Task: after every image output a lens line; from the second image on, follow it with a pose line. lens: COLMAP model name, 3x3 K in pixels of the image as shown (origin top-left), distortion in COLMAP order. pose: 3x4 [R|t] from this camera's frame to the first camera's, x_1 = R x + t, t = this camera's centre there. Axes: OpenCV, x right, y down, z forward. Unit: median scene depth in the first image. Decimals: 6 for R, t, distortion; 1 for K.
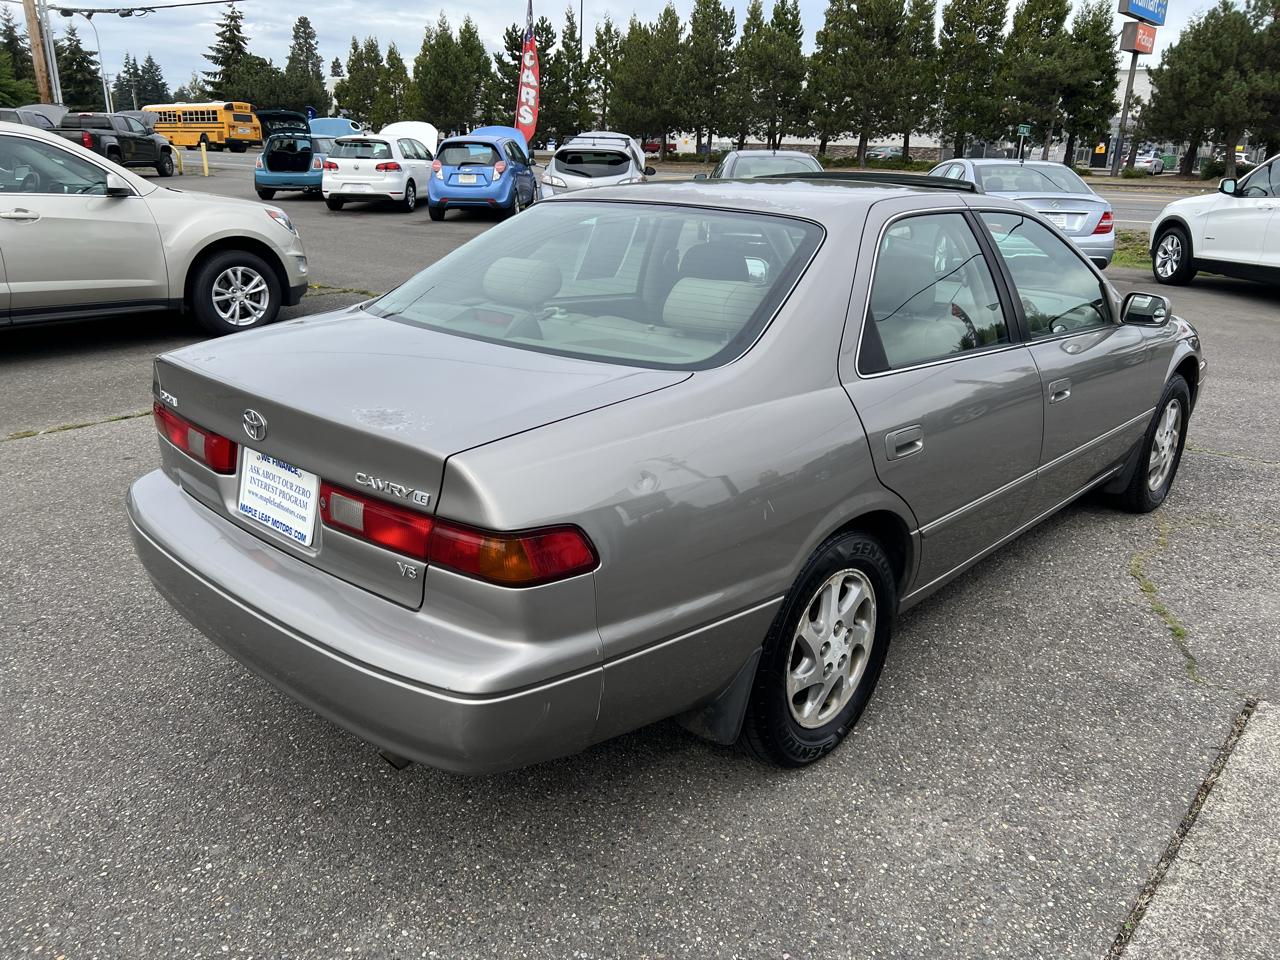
lens RADIAL K [[965.9, 0, 648.9], [0, 965.9, 476.6], [0, 0, 1]] dist [0.054981, -0.060375]
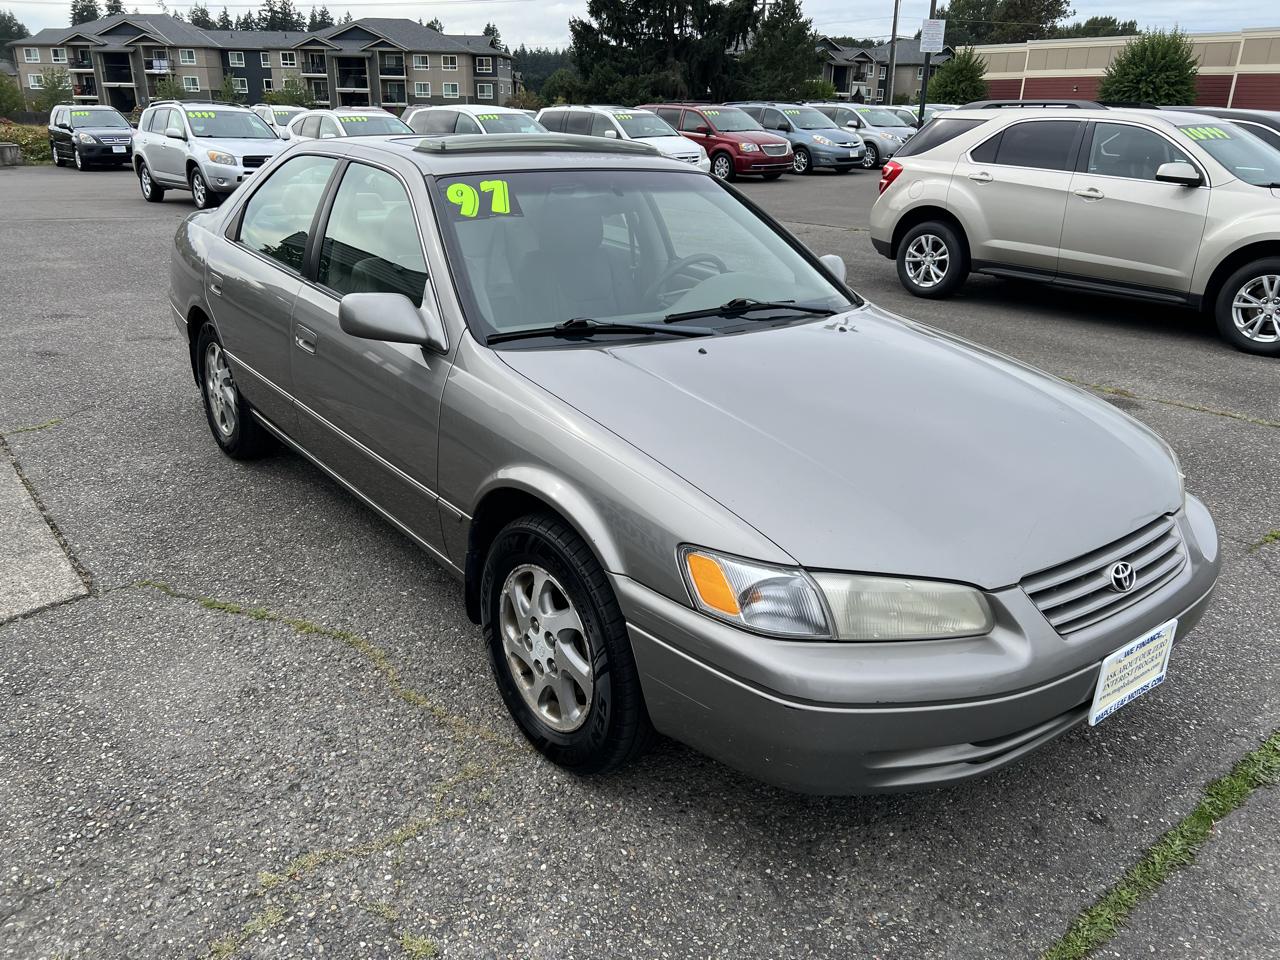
lens RADIAL K [[965.9, 0, 626.6], [0, 965.9, 476.9], [0, 0, 1]] dist [0.054981, -0.060375]
pose [[-0.176502, 0.323306, -0.929688, 0.205396], [-0.338541, 0.866954, 0.365762, -0.068092], [0.924249, 0.379295, -0.043567, 0.213022]]
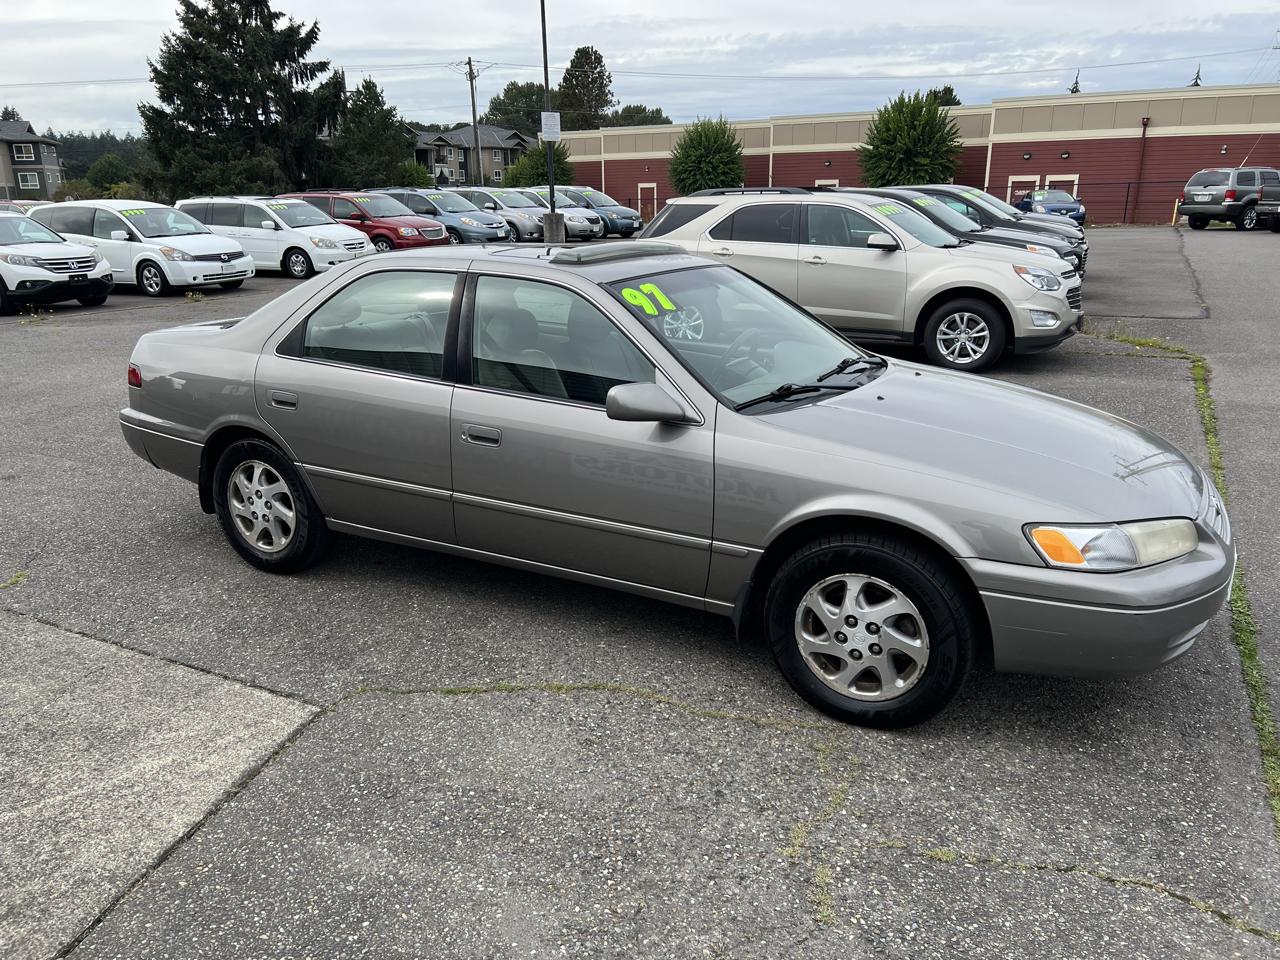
lens RADIAL K [[965.9, 0, 625.3], [0, 965.9, 474.8], [0, 0, 1]] dist [0.054981, -0.060375]
pose [[0.229706, 0.248745, -0.940936, 0.230278], [-0.297378, 0.938491, 0.175501, -0.044126], [0.926715, 0.239501, 0.289548, 0.127228]]
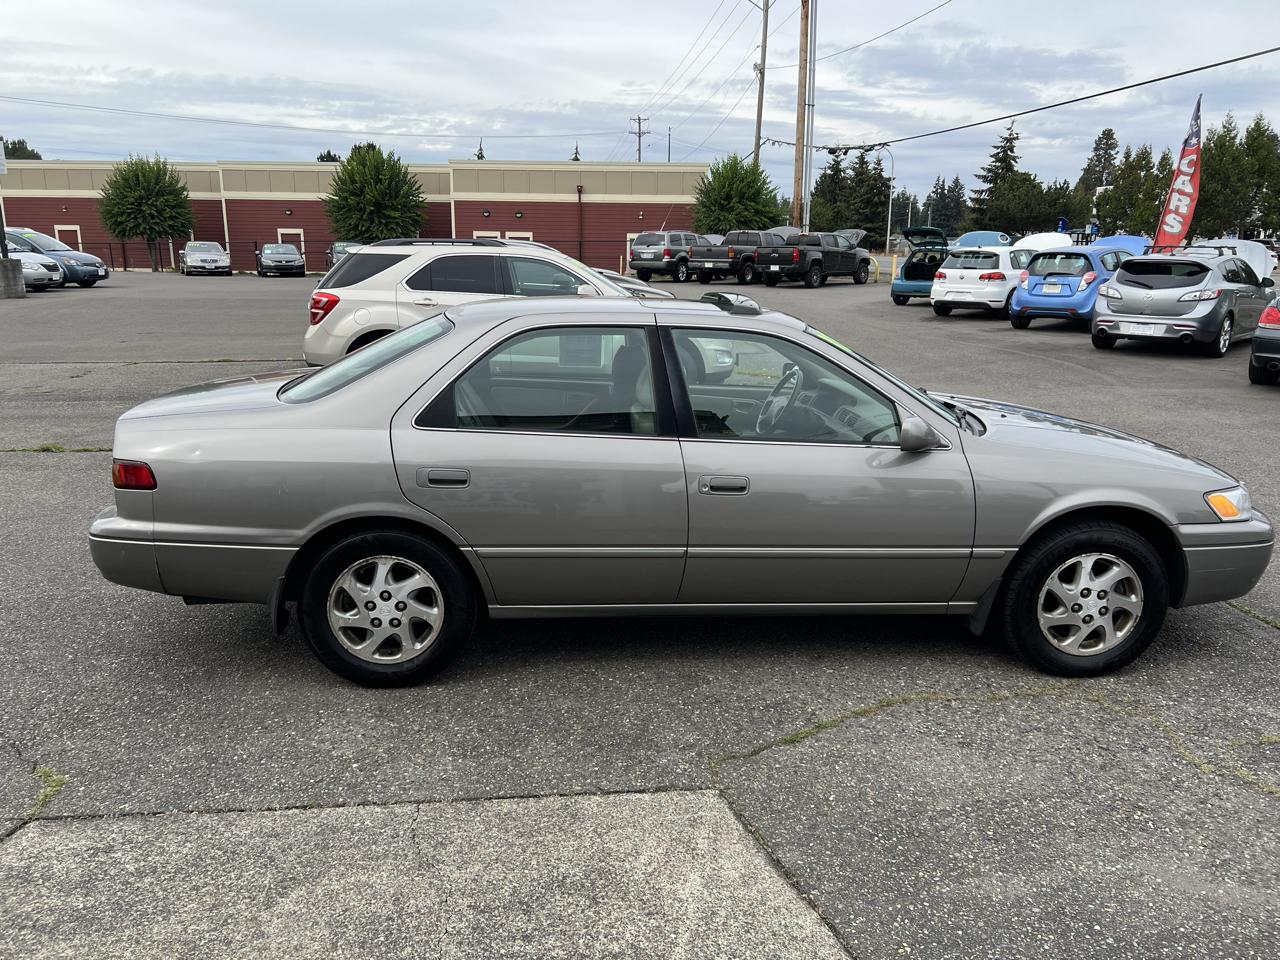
lens RADIAL K [[965.9, 0, 637.9], [0, 965.9, 473.8], [0, 0, 1]] dist [0.054981, -0.060375]
pose [[0.727903, 0.144639, -0.670252, 0.165283], [-0.214205, 0.976543, -0.021893, -0.008415], [0.651363, 0.159507, 0.741811, 0.015735]]
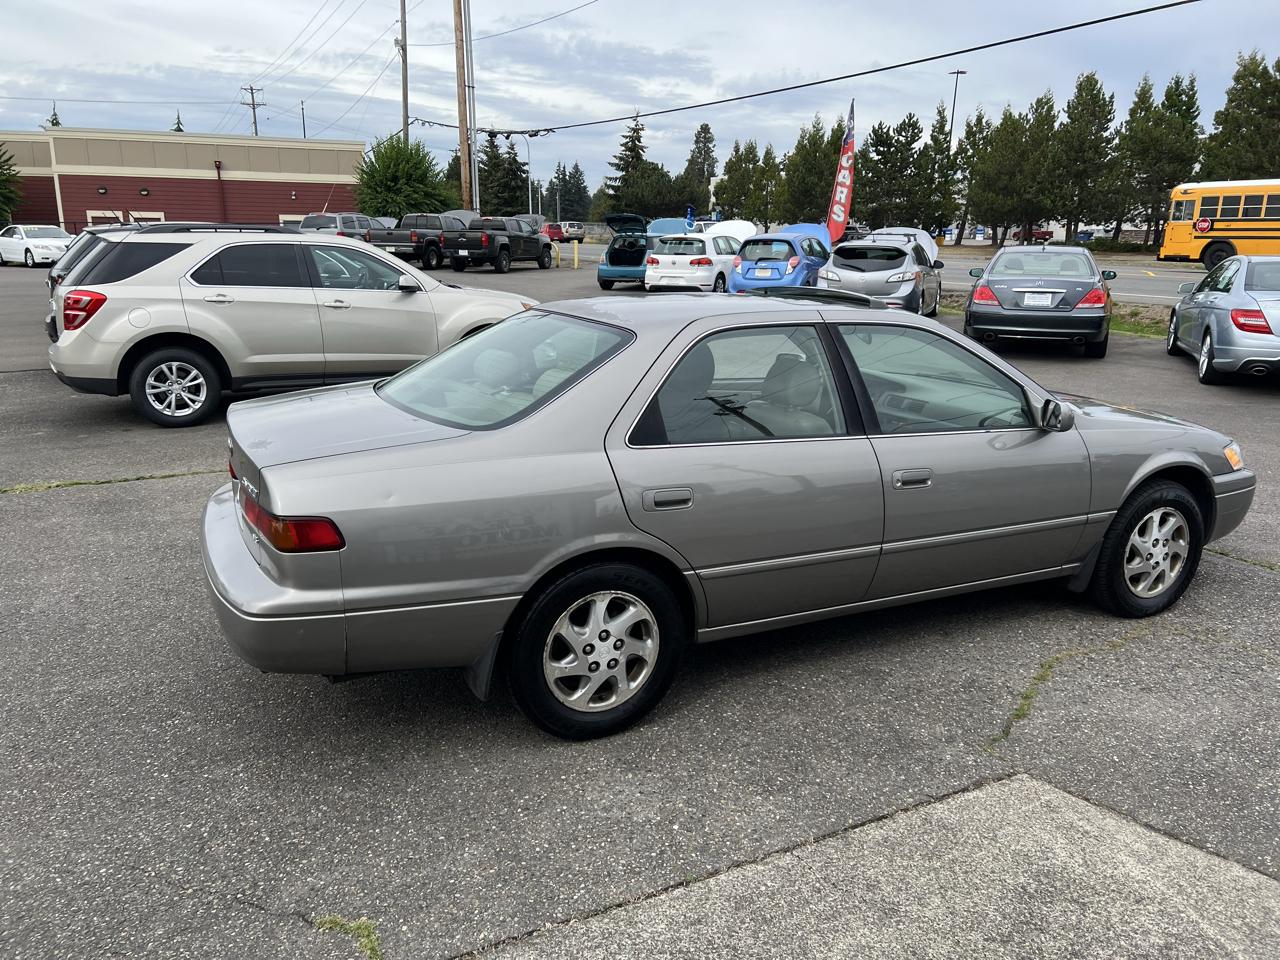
lens RADIAL K [[965.9, 0, 648.8], [0, 965.9, 474.6], [0, 0, 1]] dist [0.054981, -0.060375]
pose [[0.931073, 0.078518, -0.356284, 0.081285], [-0.108786, 0.991892, -0.065696, 0.002237], [0.348237, 0.099926, 0.932065, -0.025364]]
